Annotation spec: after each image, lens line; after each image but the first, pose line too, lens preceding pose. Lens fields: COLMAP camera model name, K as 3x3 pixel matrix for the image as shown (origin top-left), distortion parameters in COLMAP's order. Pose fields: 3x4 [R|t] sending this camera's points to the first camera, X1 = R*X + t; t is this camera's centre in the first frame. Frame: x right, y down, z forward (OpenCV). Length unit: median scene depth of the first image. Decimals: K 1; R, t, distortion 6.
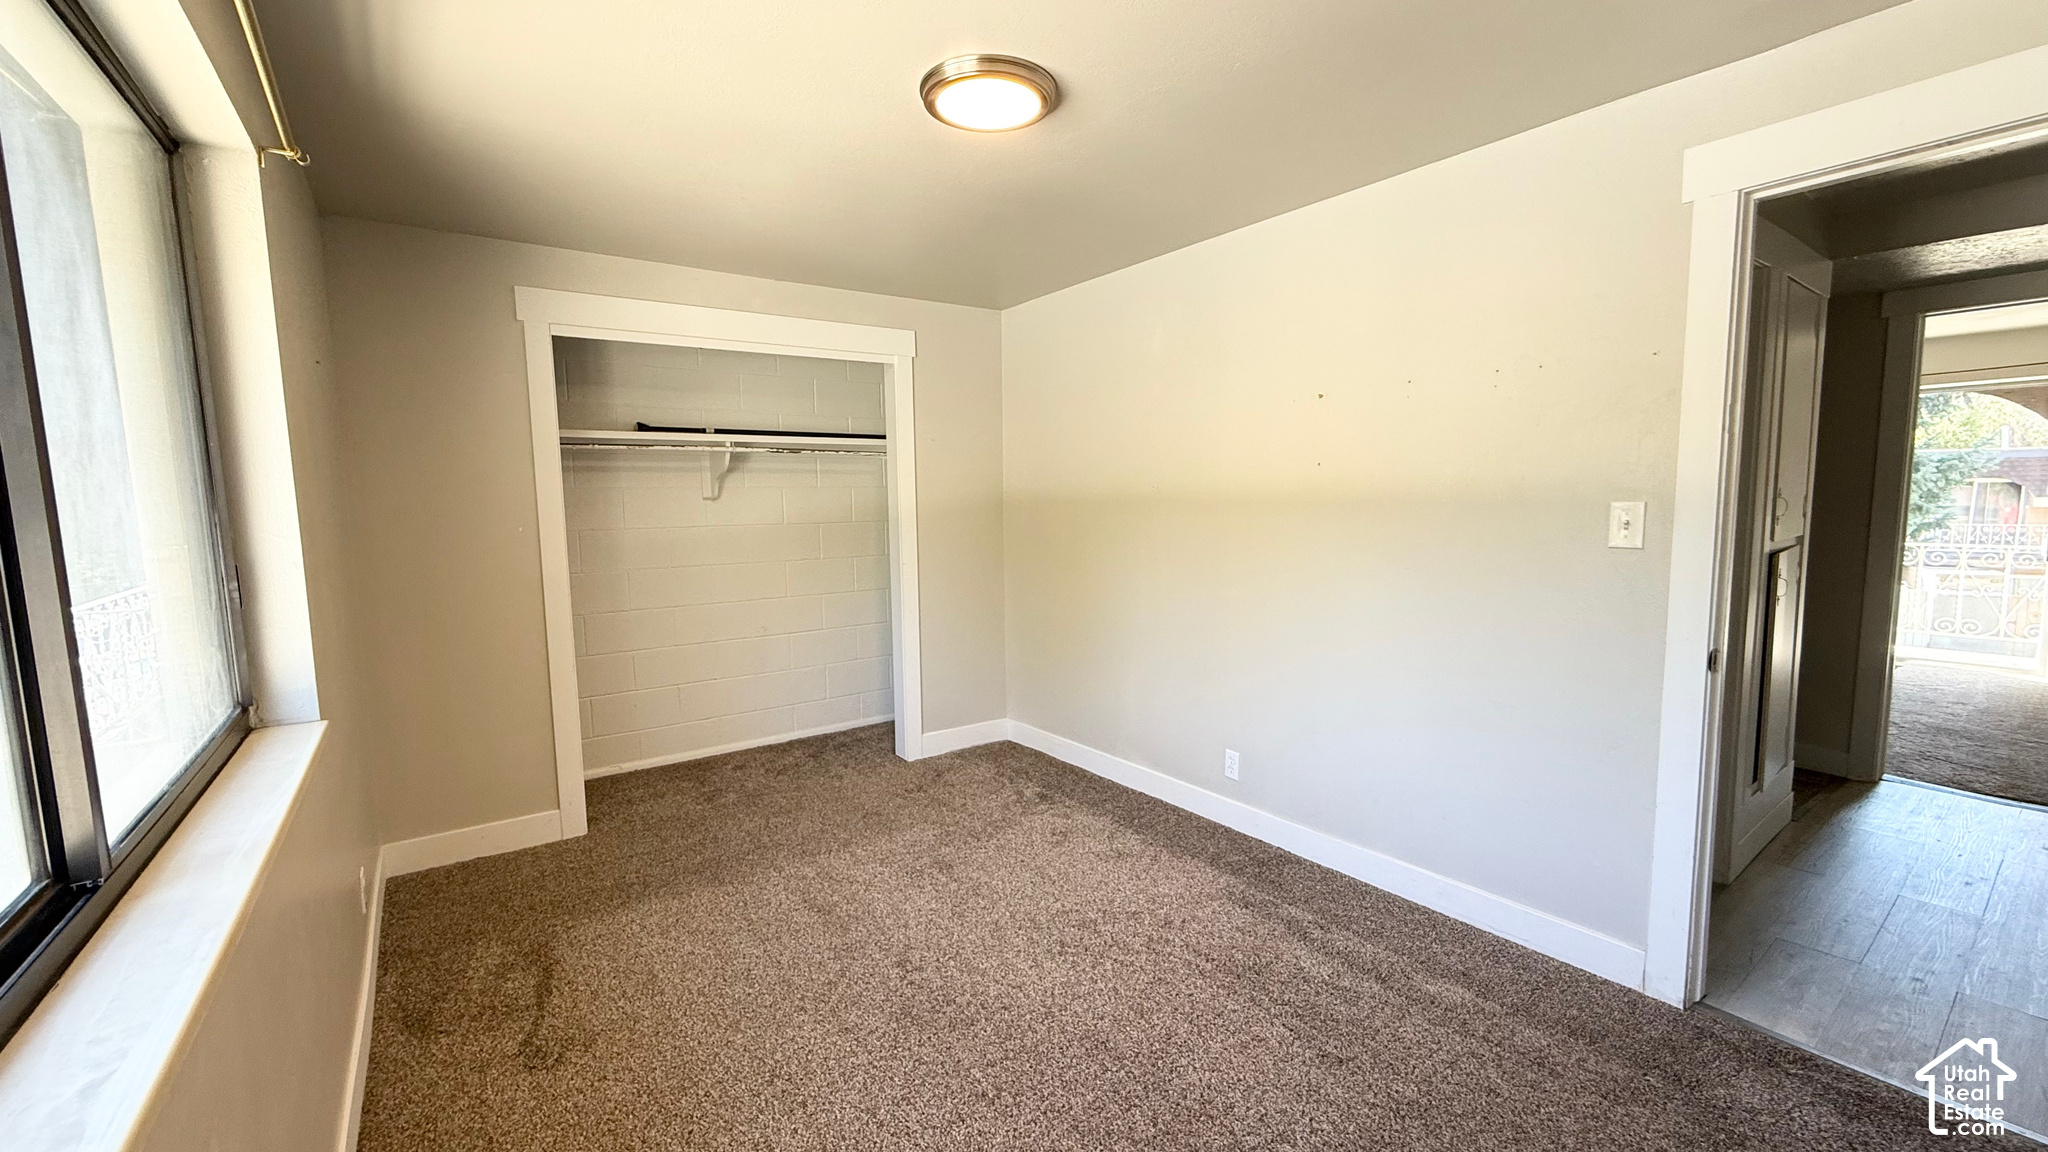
lens RADIAL K [[809.7, 0, 1023.4], [0, 809.7, 572.0], [0, 0, 1]] dist [-0.000085, 0.000071]
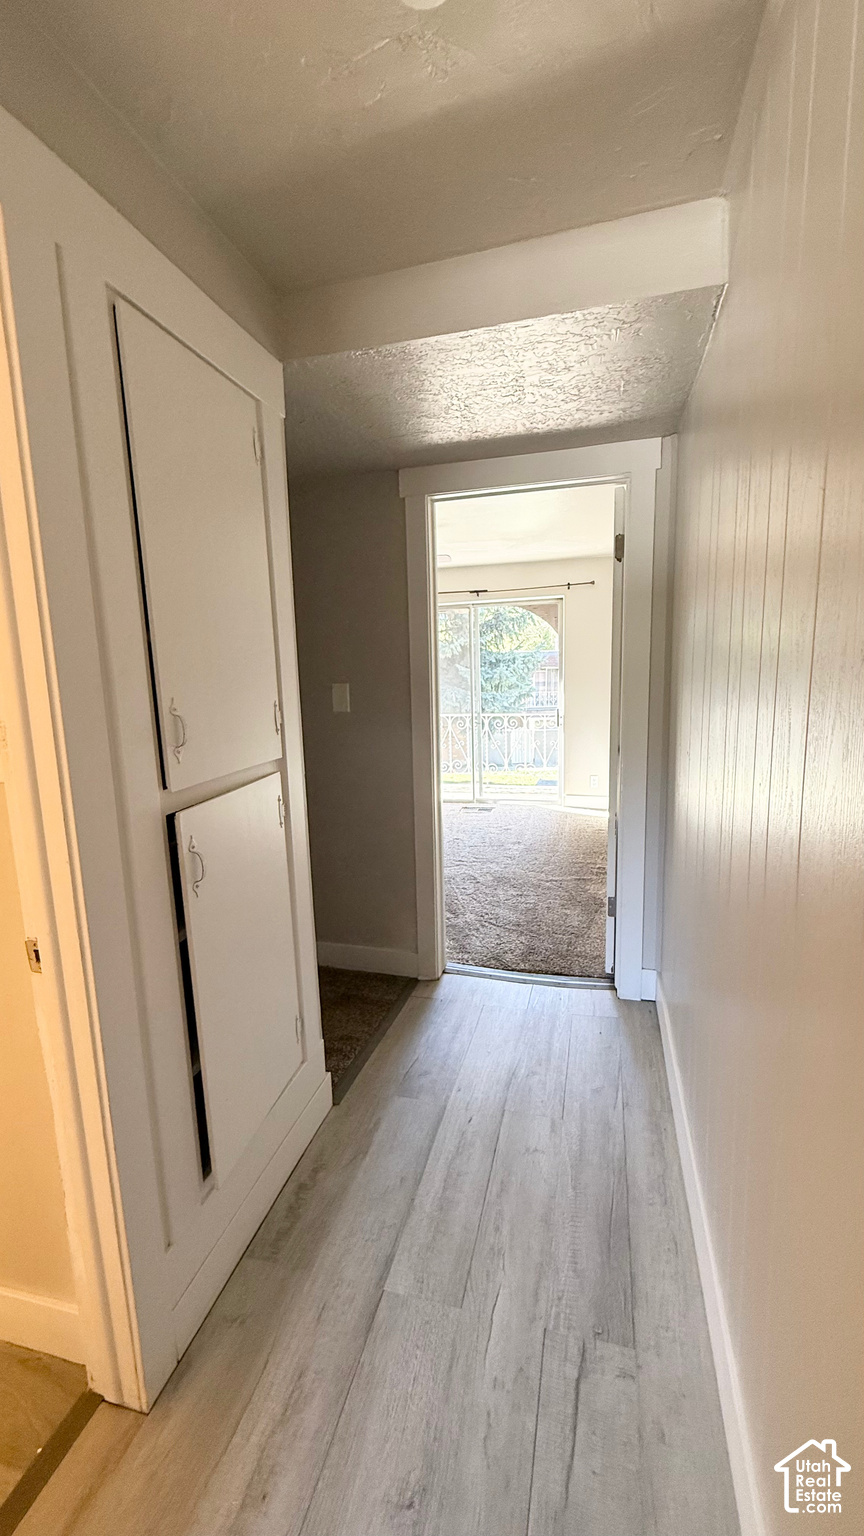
lens RADIAL K [[607.3, 0, 436.1], [0, 607.3, 767.4], [0, 0, 1]] dist [-0.000085, 0.000071]
pose [[0.780224, -0.108029, 0.616101, 0.554632], [0.079958, 0.994118, 0.073053, -0.047695], [-0.620369, -0.007735, 0.784272, 0.375460]]
